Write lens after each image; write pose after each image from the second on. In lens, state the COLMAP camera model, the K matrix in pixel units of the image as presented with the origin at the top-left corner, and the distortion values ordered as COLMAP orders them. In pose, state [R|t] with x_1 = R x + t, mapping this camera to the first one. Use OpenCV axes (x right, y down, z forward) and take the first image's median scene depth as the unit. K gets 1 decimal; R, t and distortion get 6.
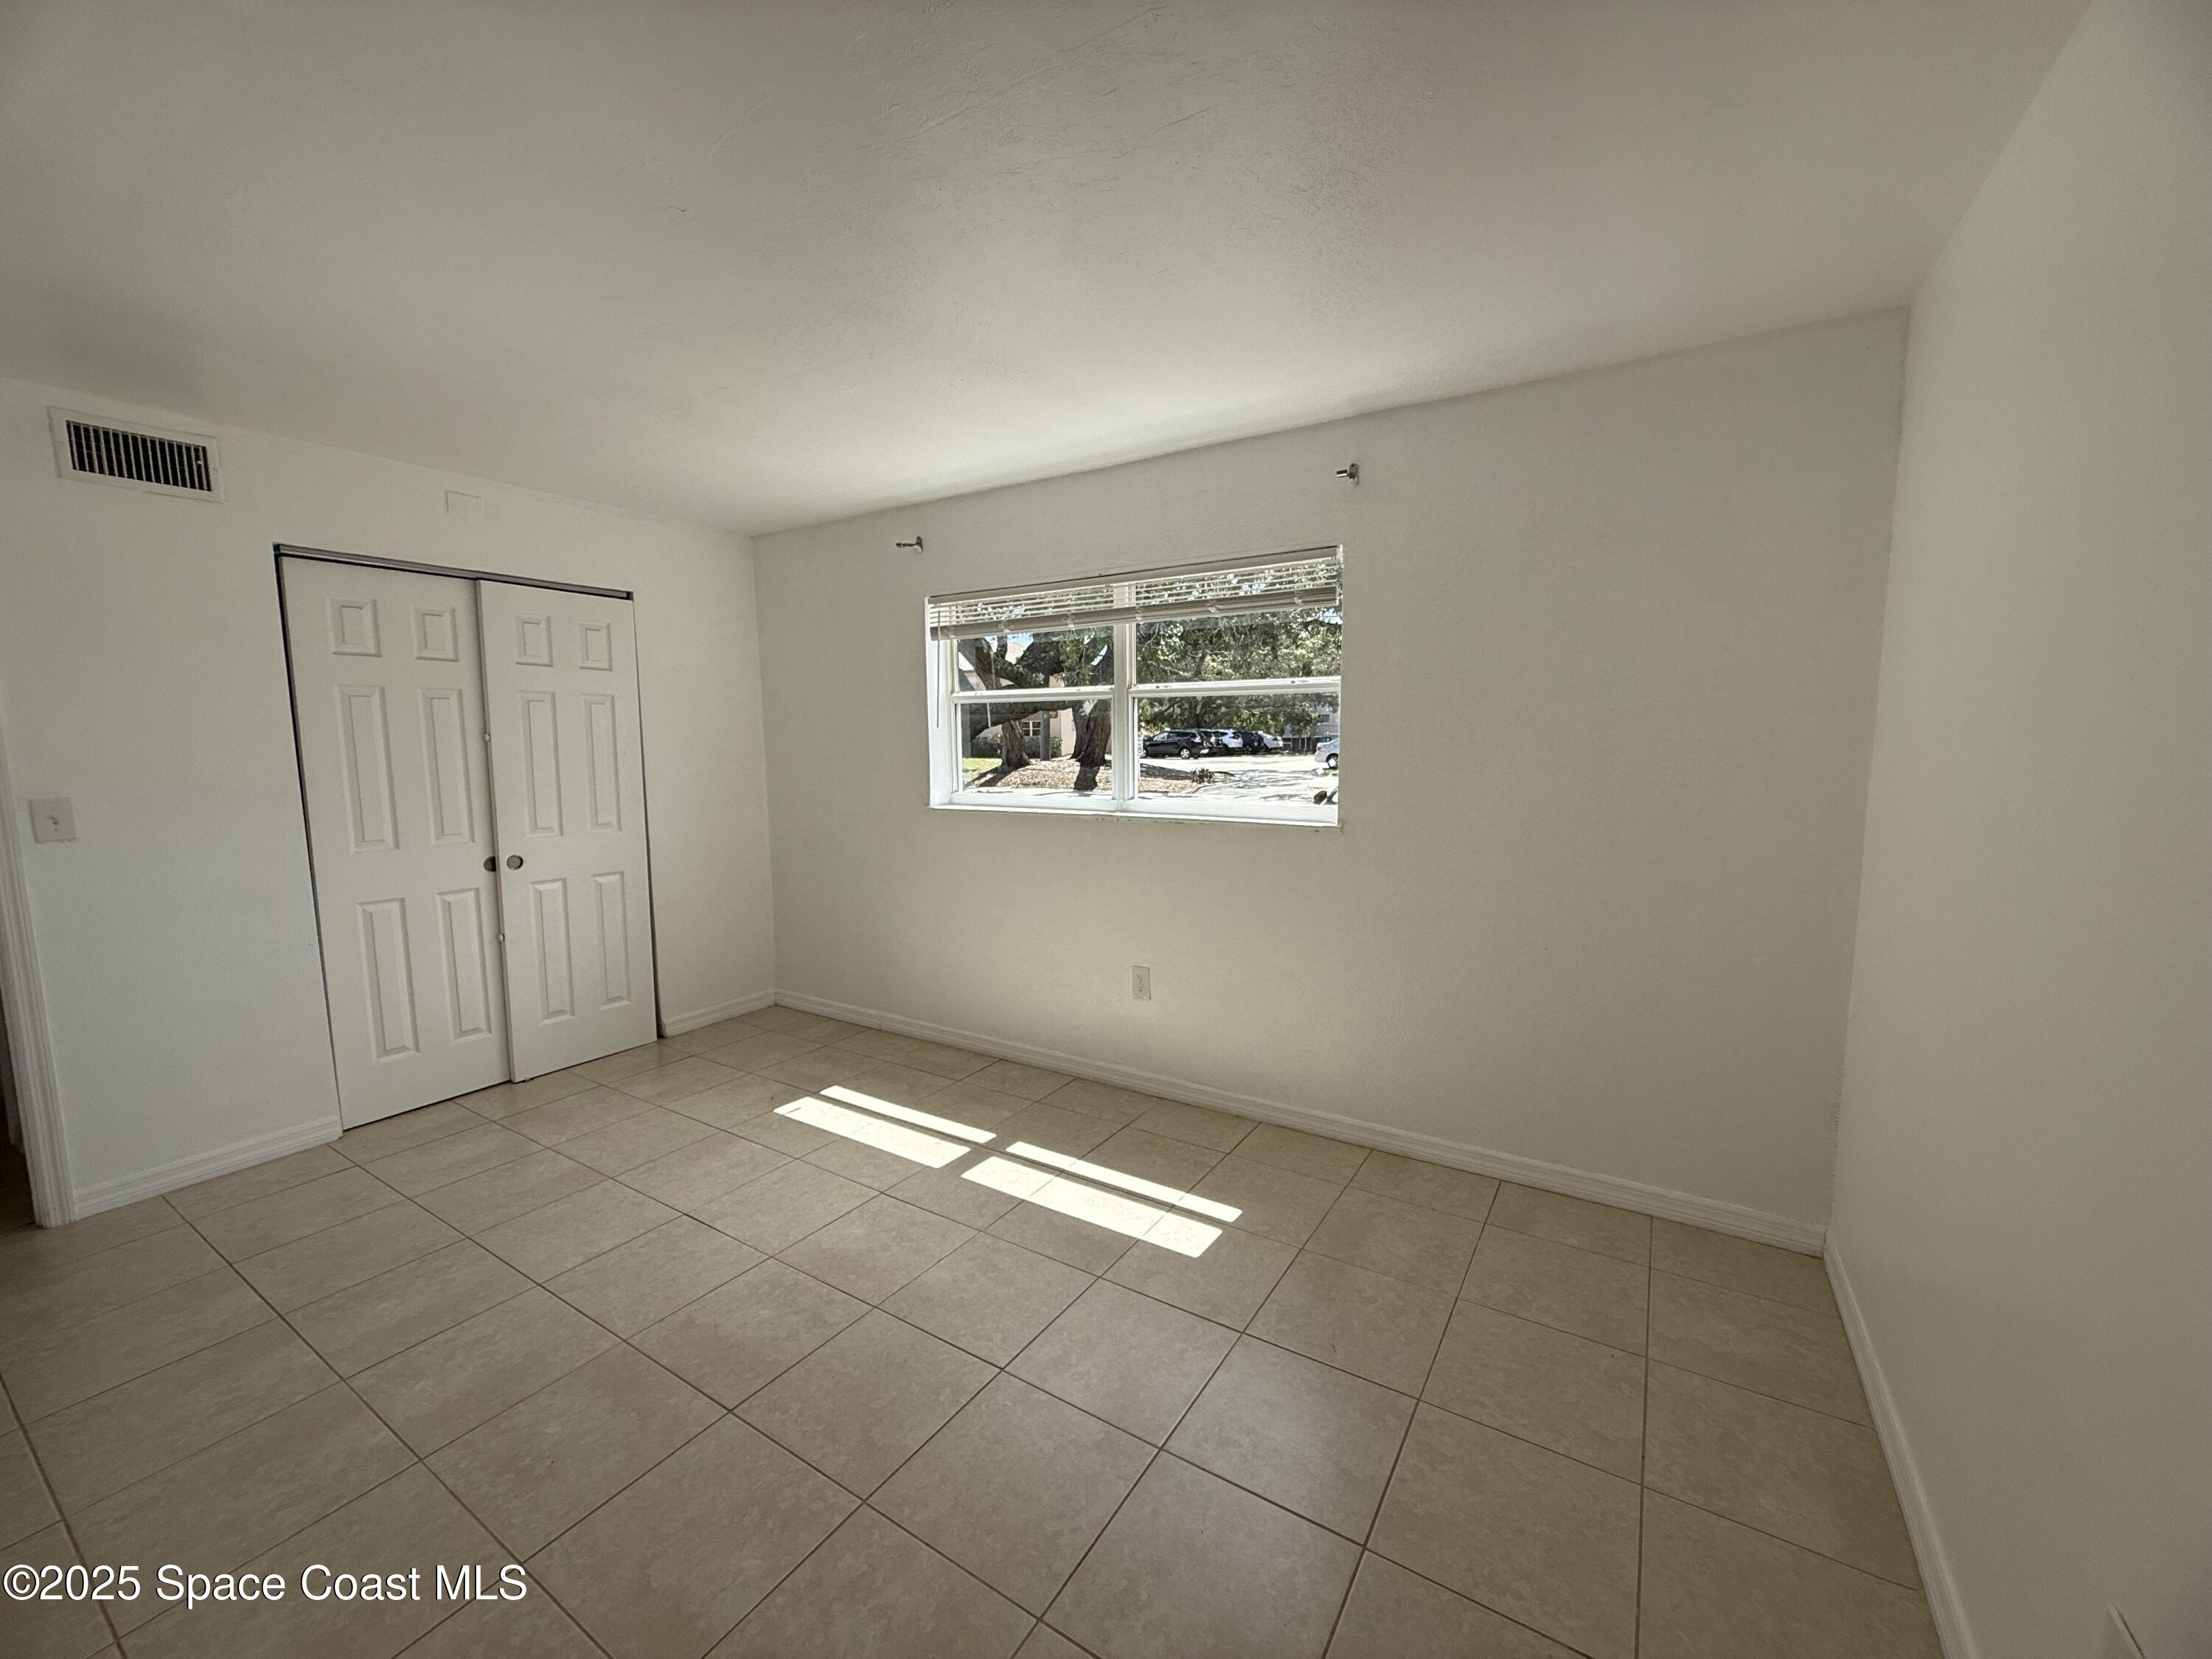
lens RADIAL K [[882.1, 0, 1091.6], [0, 882.1, 831.0], [0, 0, 1]] dist [0.002296, 0.000053]
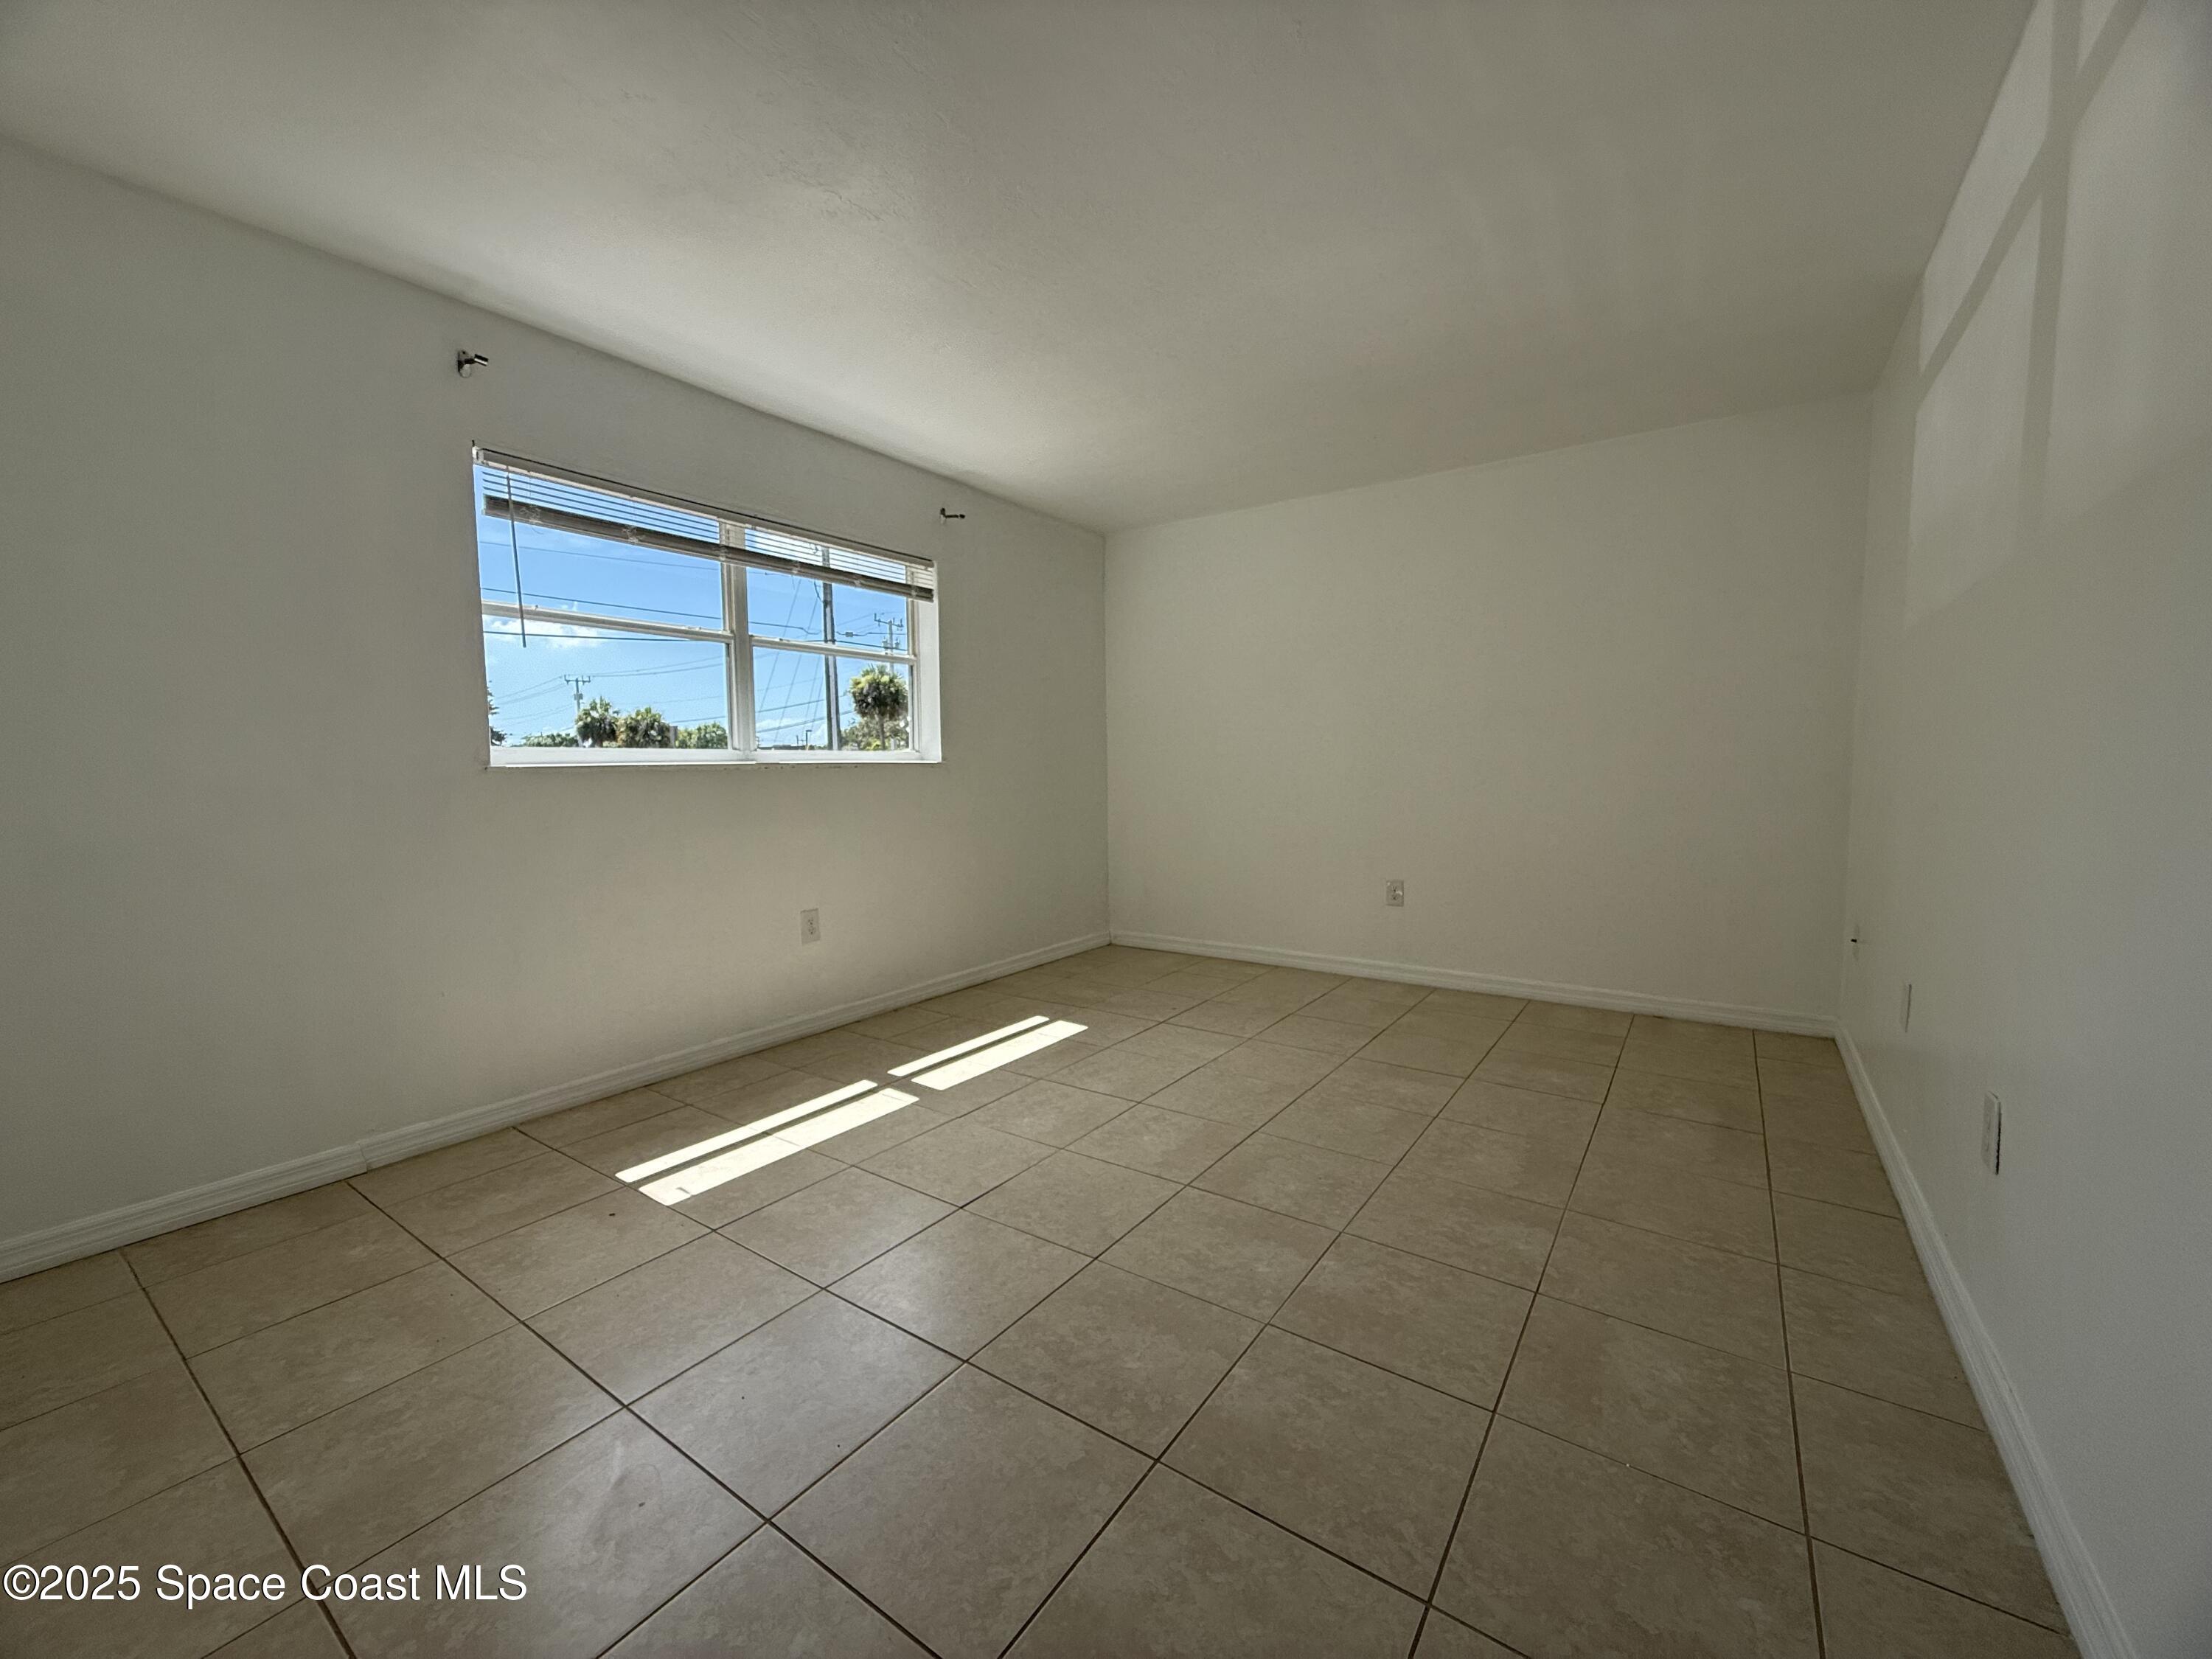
lens RADIAL K [[882.1, 0, 1101.7], [0, 882.1, 833.2], [0, 0, 1]] dist [0.002296, 0.000053]
pose [[0.037234, -0.069815, 0.996865, -1.032817], [0.117681, 0.990922, 0.065004, 0.041021], [-0.992353, 0.114892, 0.045112, 0.654146]]
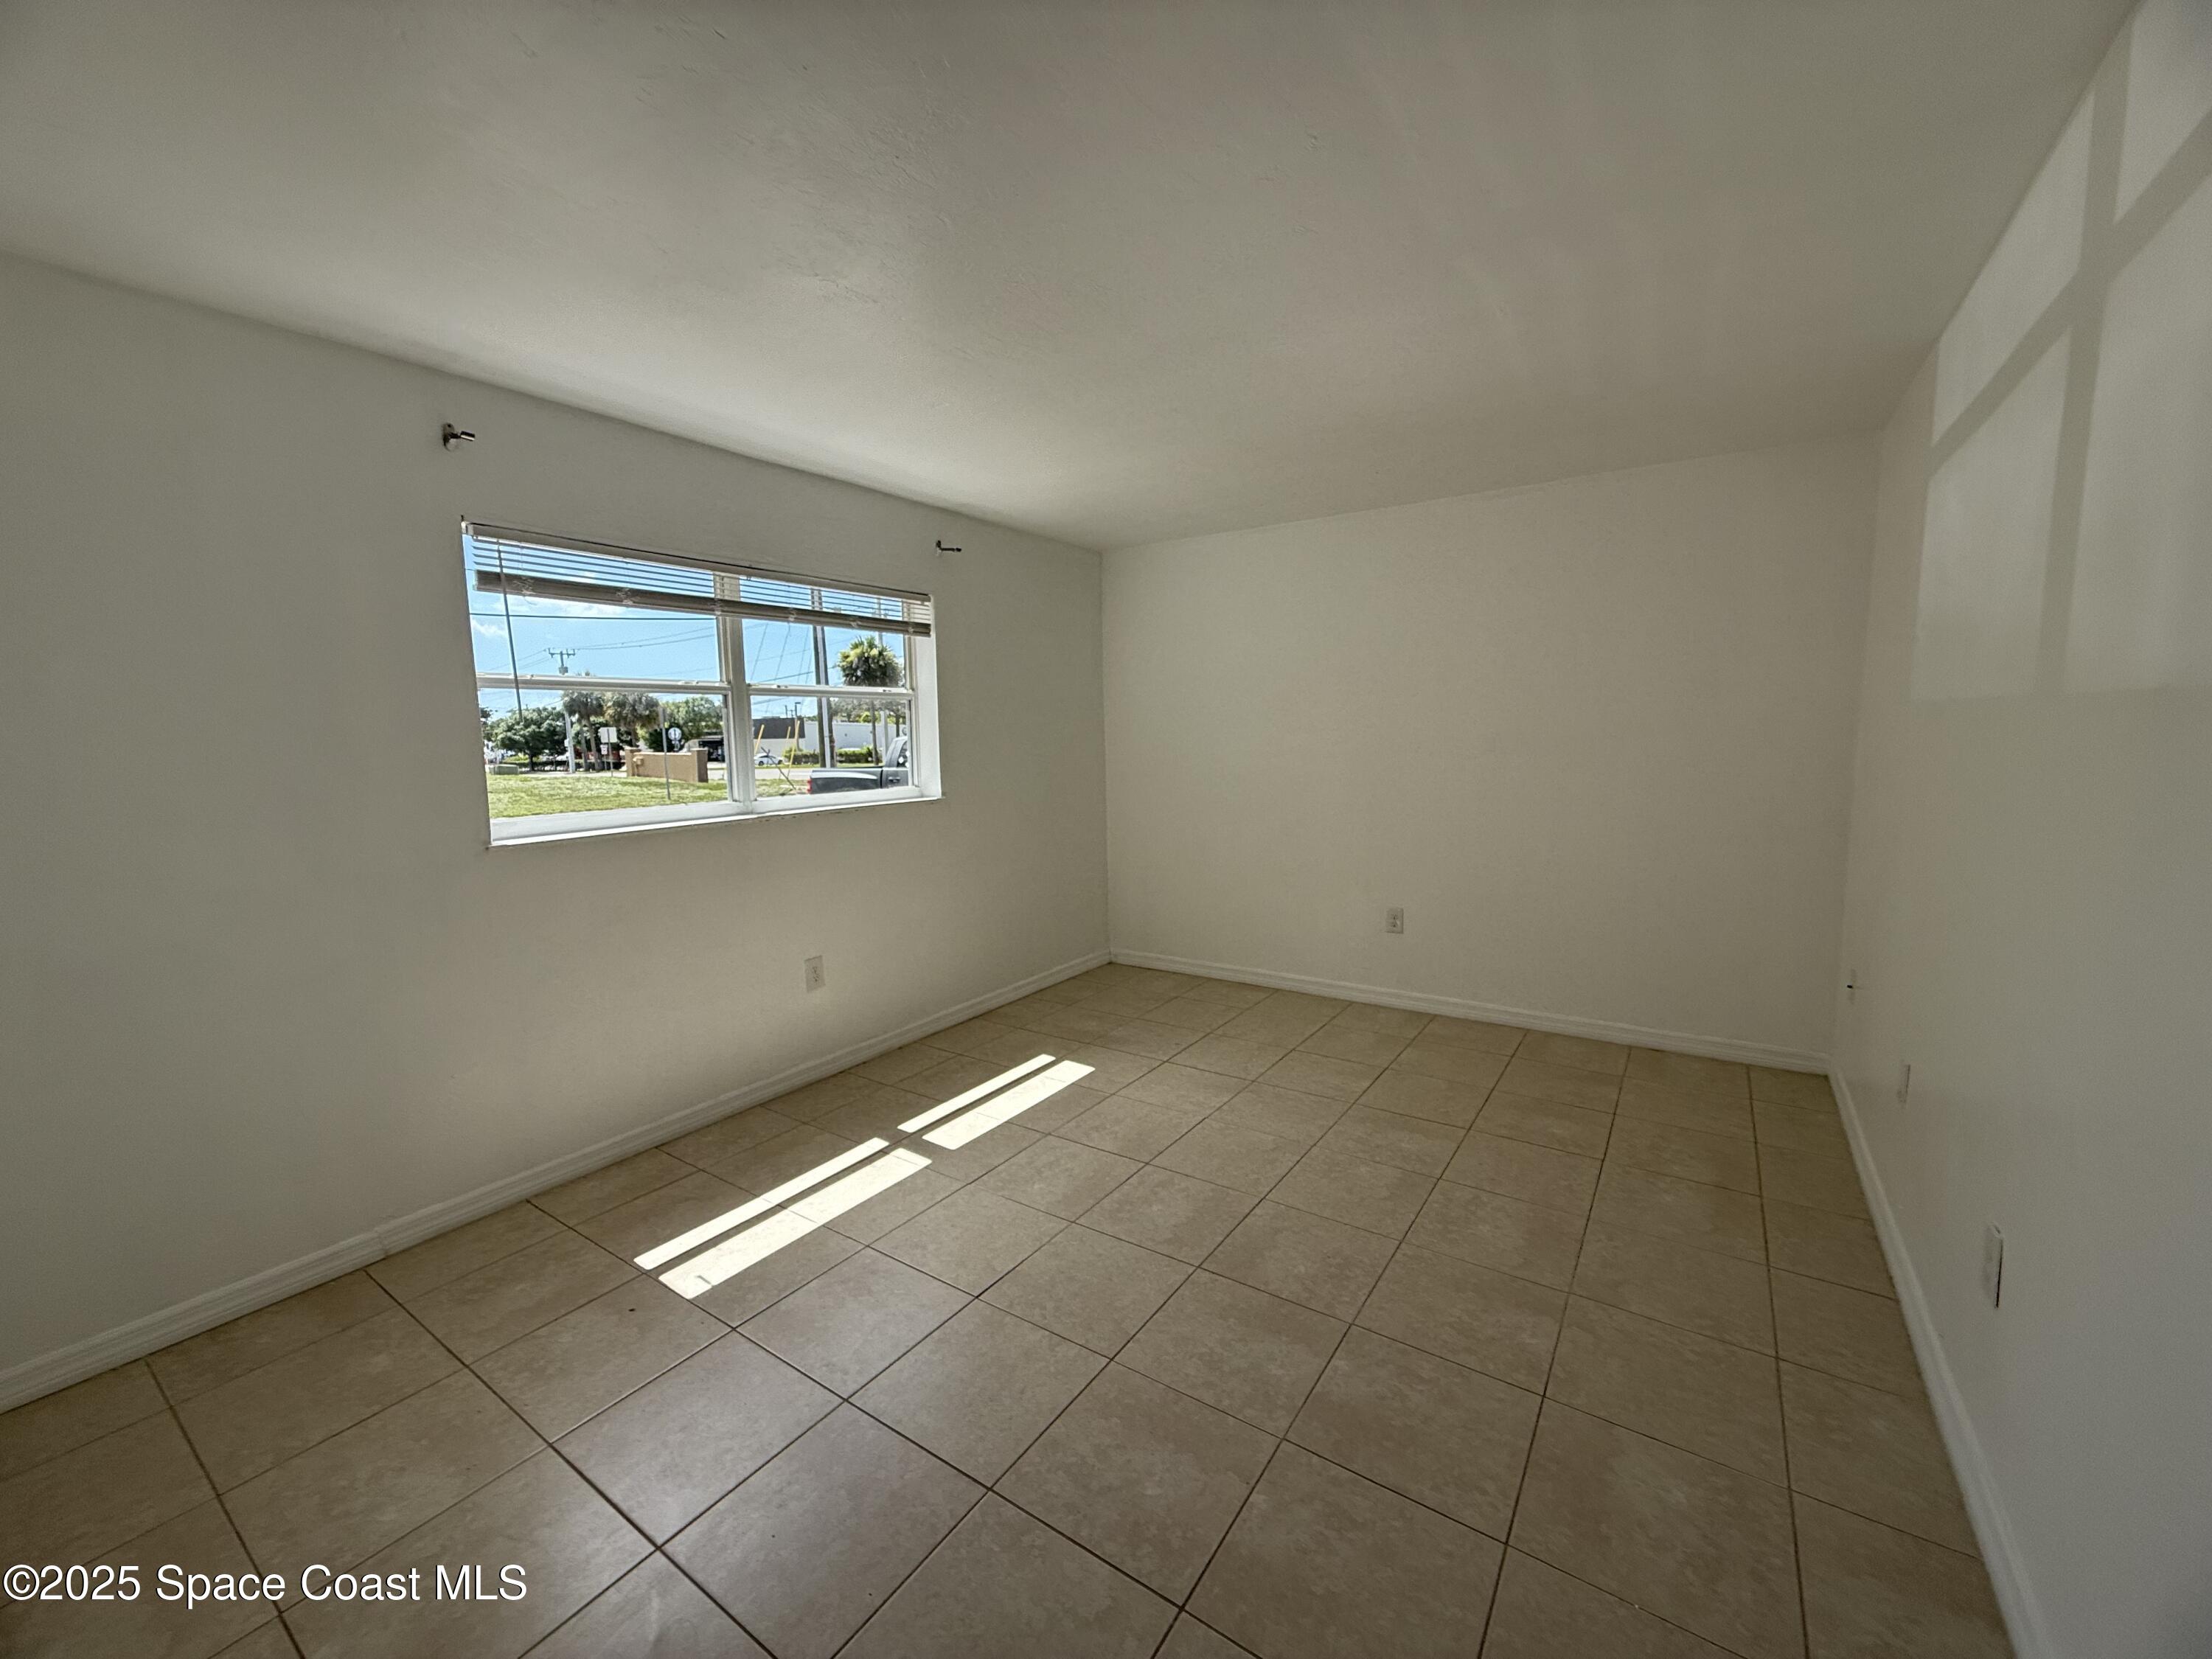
lens RADIAL K [[882.1, 0, 1101.5], [0, 882.1, 834.1], [0, 0, 1]] dist [0.002296, 0.000053]
pose [[0.027675, -0.108997, 0.993657, -1.023257], [0.126526, 0.986425, 0.104679, -0.059140], [-0.991577, 0.122826, 0.041090, 0.655784]]
